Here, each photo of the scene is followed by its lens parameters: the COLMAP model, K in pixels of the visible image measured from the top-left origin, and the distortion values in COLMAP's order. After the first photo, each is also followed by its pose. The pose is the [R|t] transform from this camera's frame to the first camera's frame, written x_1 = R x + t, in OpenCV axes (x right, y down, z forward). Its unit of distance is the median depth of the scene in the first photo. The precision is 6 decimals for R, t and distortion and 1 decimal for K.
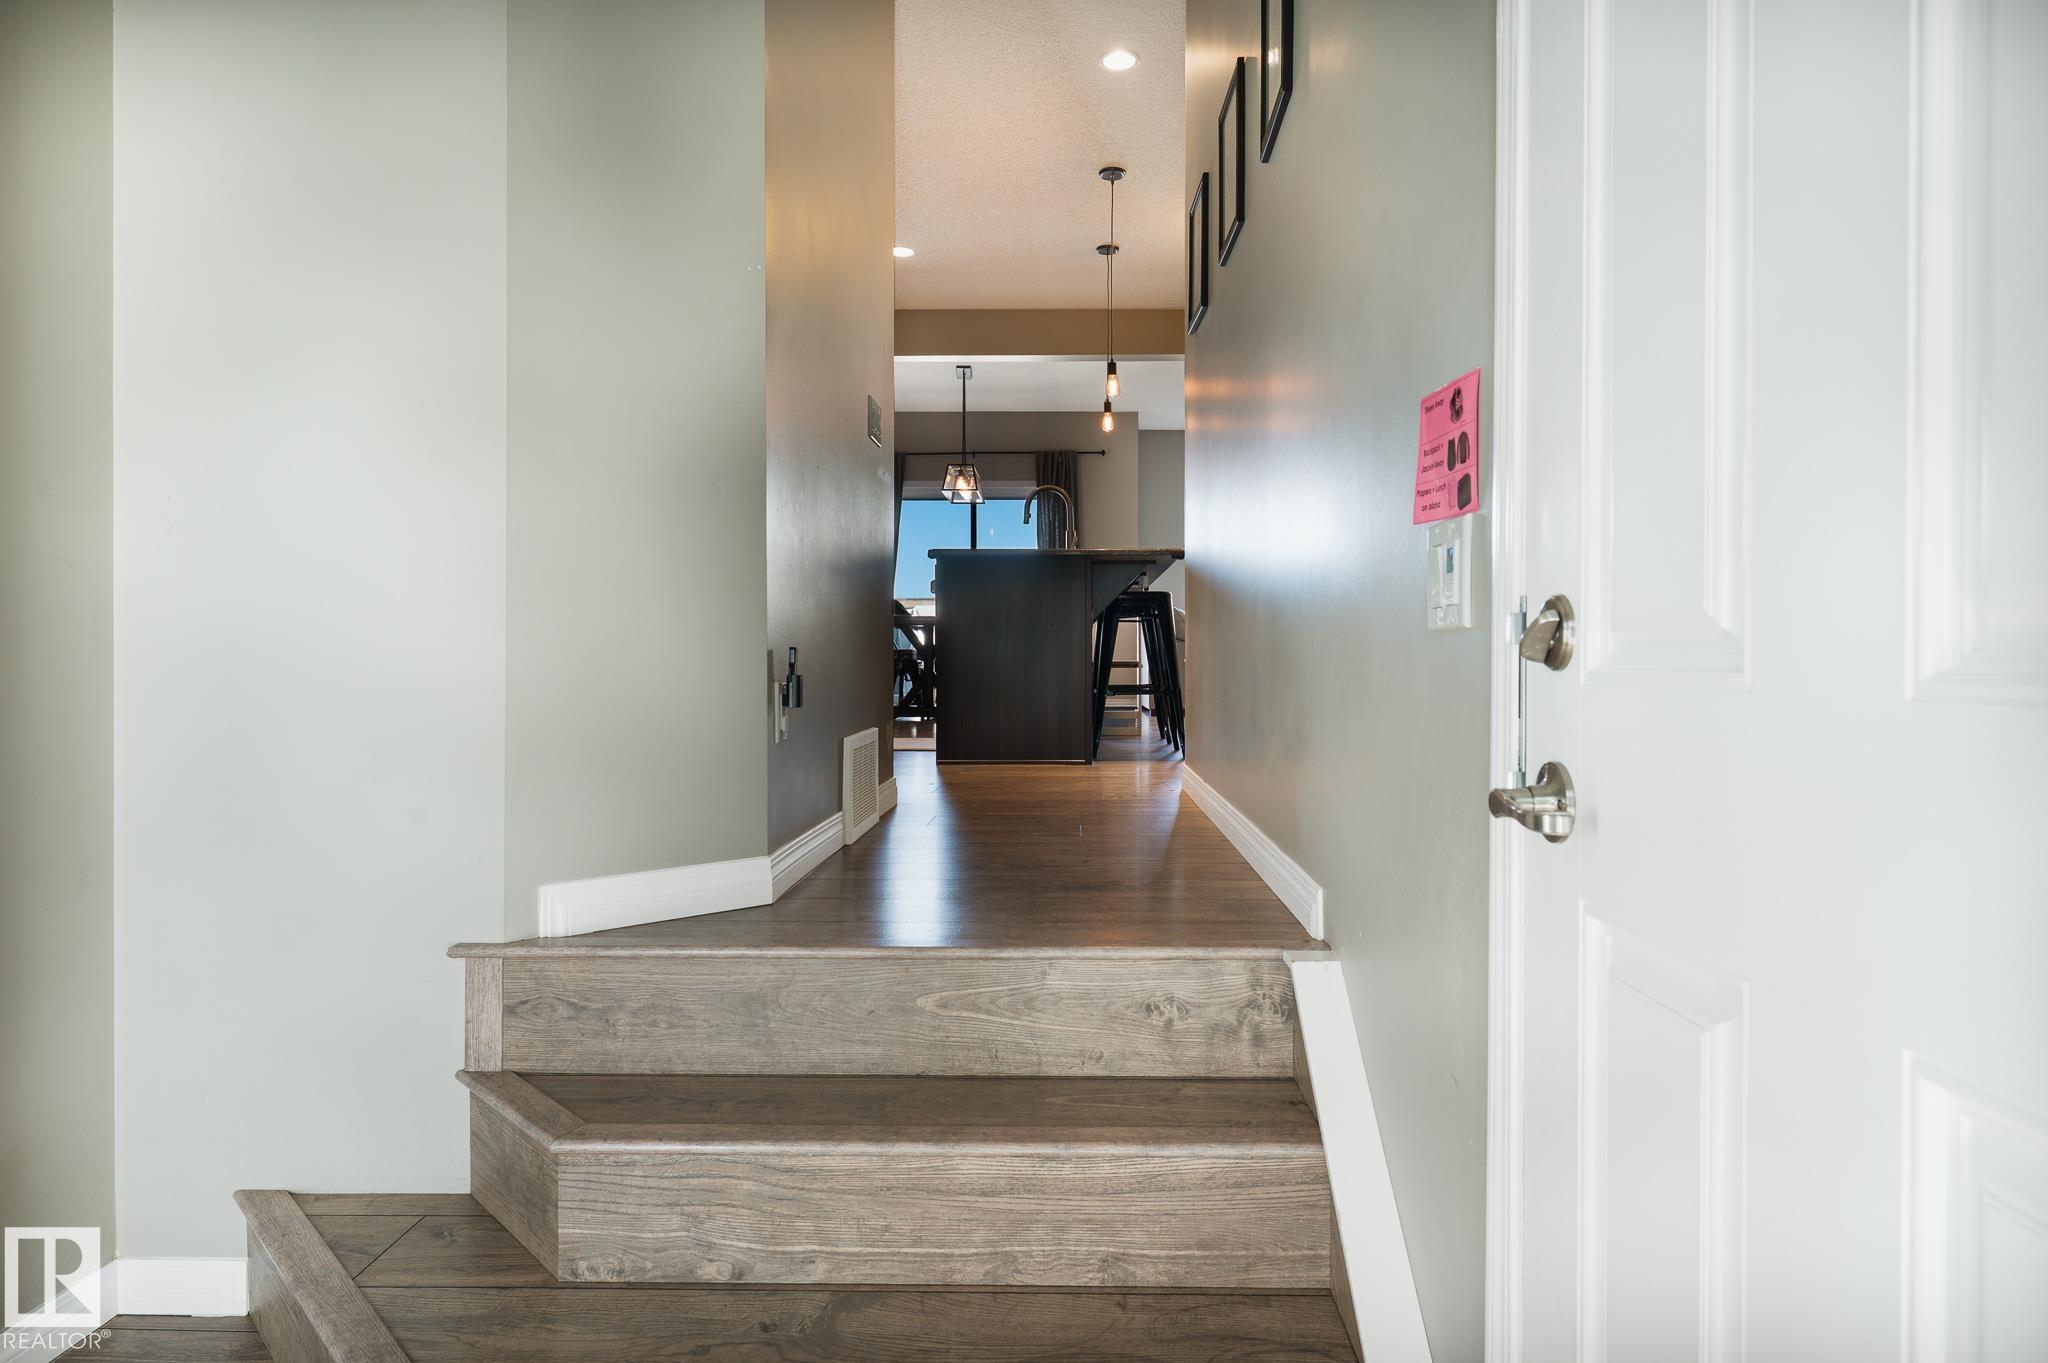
lens RADIAL K [[1152.9, 0, 1027.1], [0, 1152.9, 701.3], [0, 0, 1]] dist [-0.000642, 0.000919]
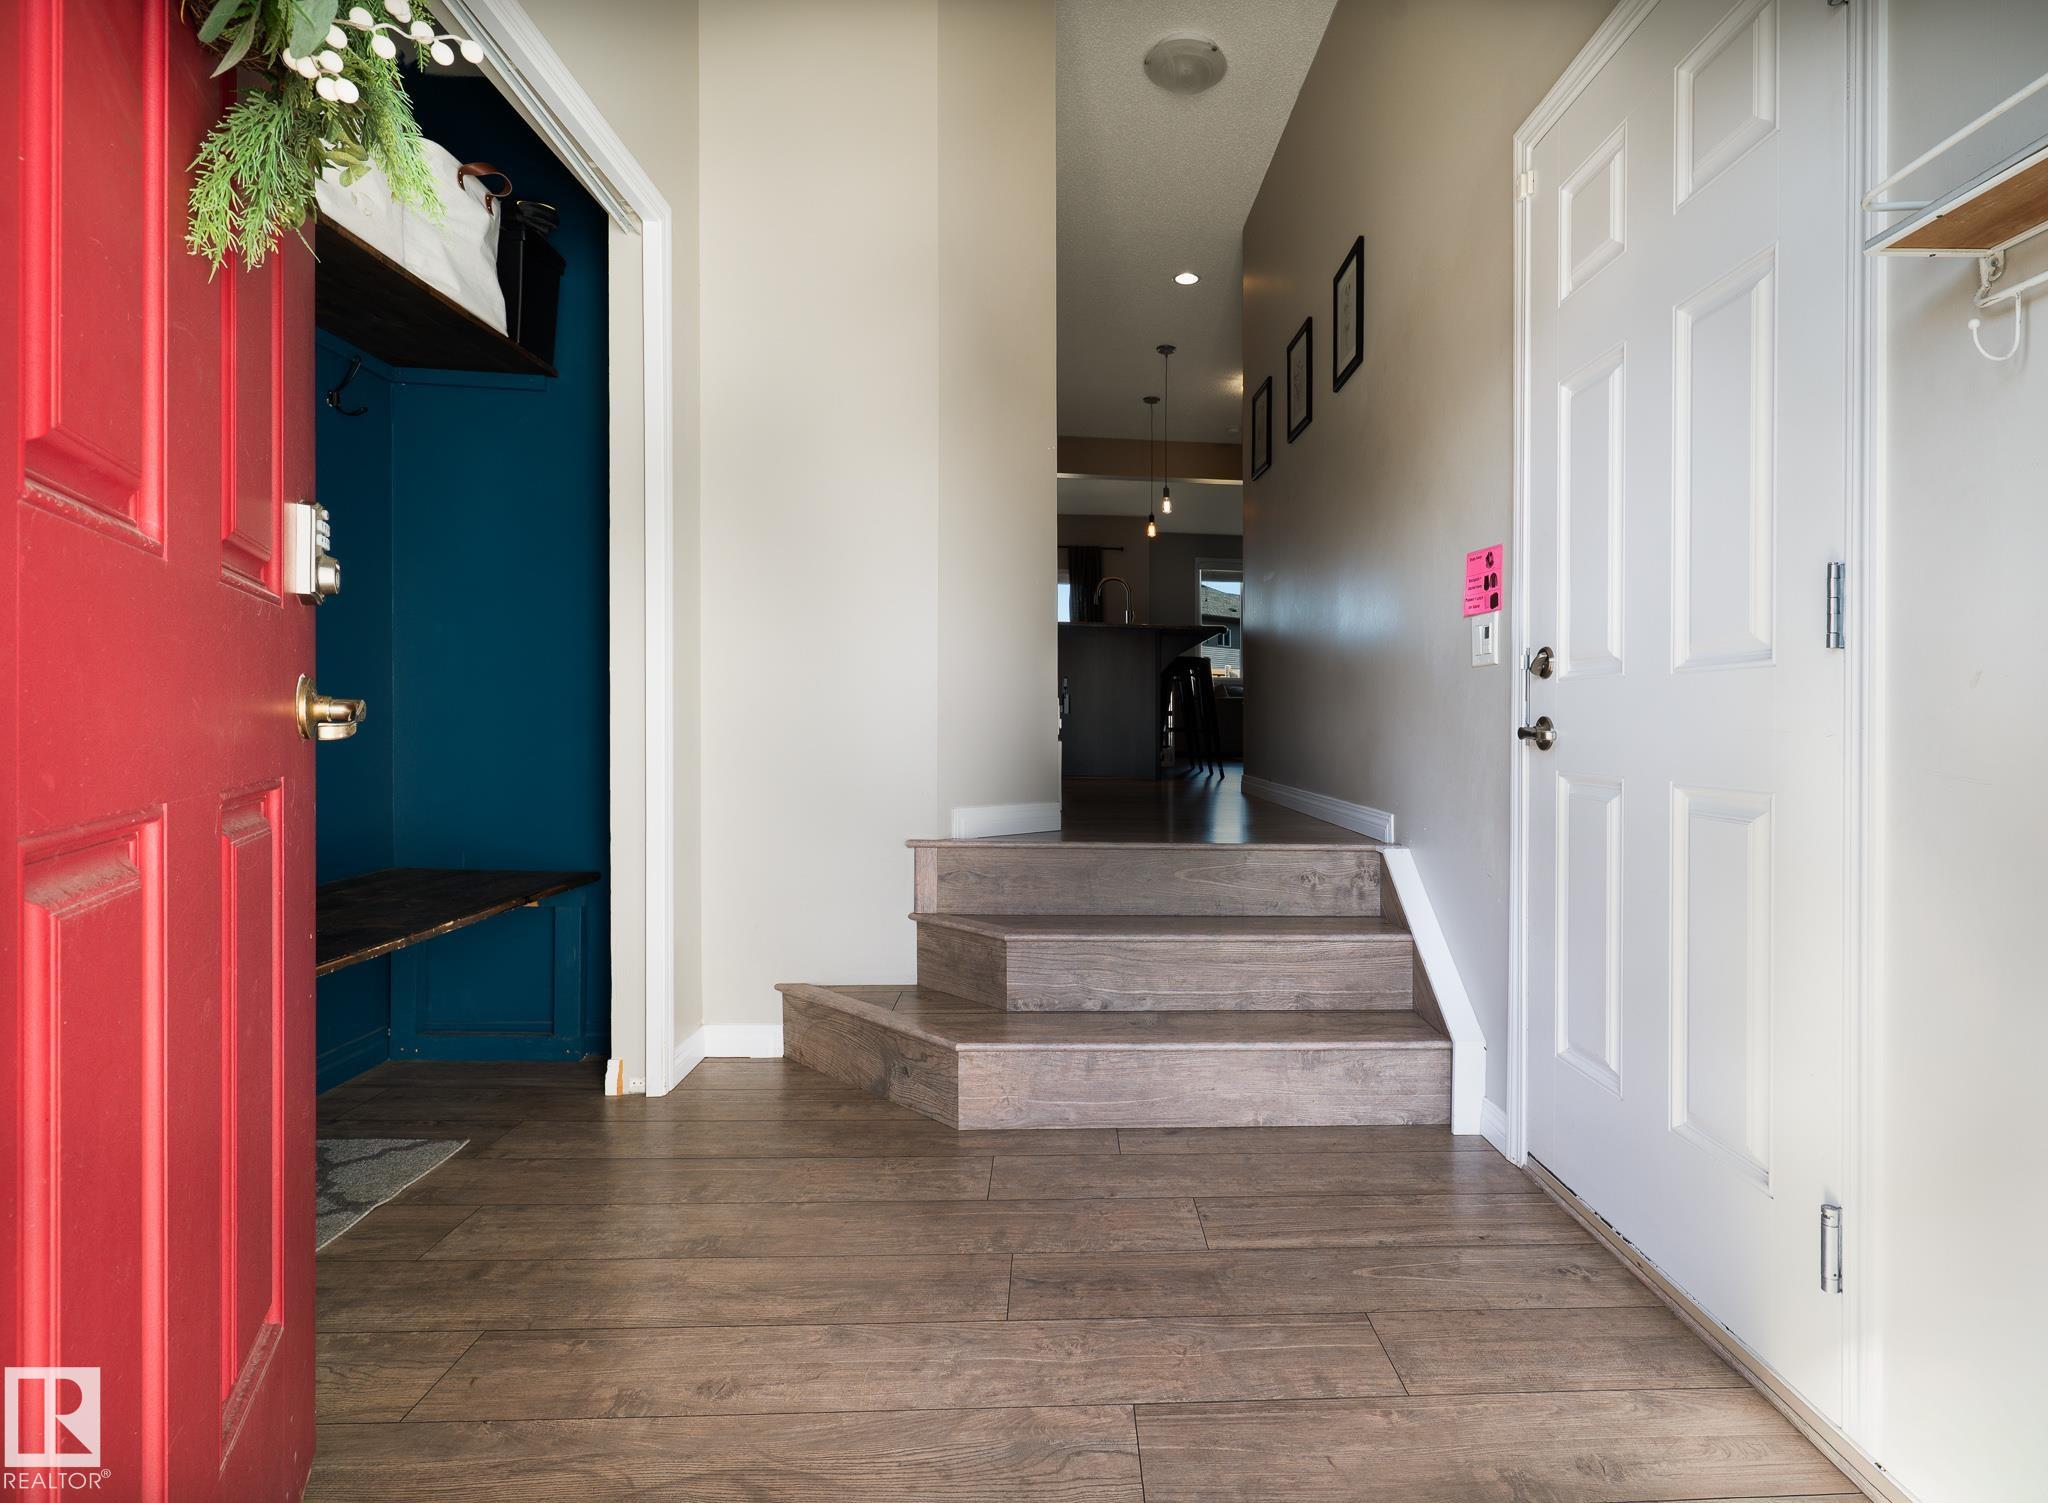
lens RADIAL K [[1175.8, 0, 1024.8], [0, 1175.8, 741.5], [0, 0, 1]] dist [0.000778, -0.000268]
pose [[0.994389, 0.019890, 0.103898, -0.584209], [-0.016233, 0.999223, -0.035929, 0.141739], [-0.104532, 0.034041, 0.993939, -0.881439]]
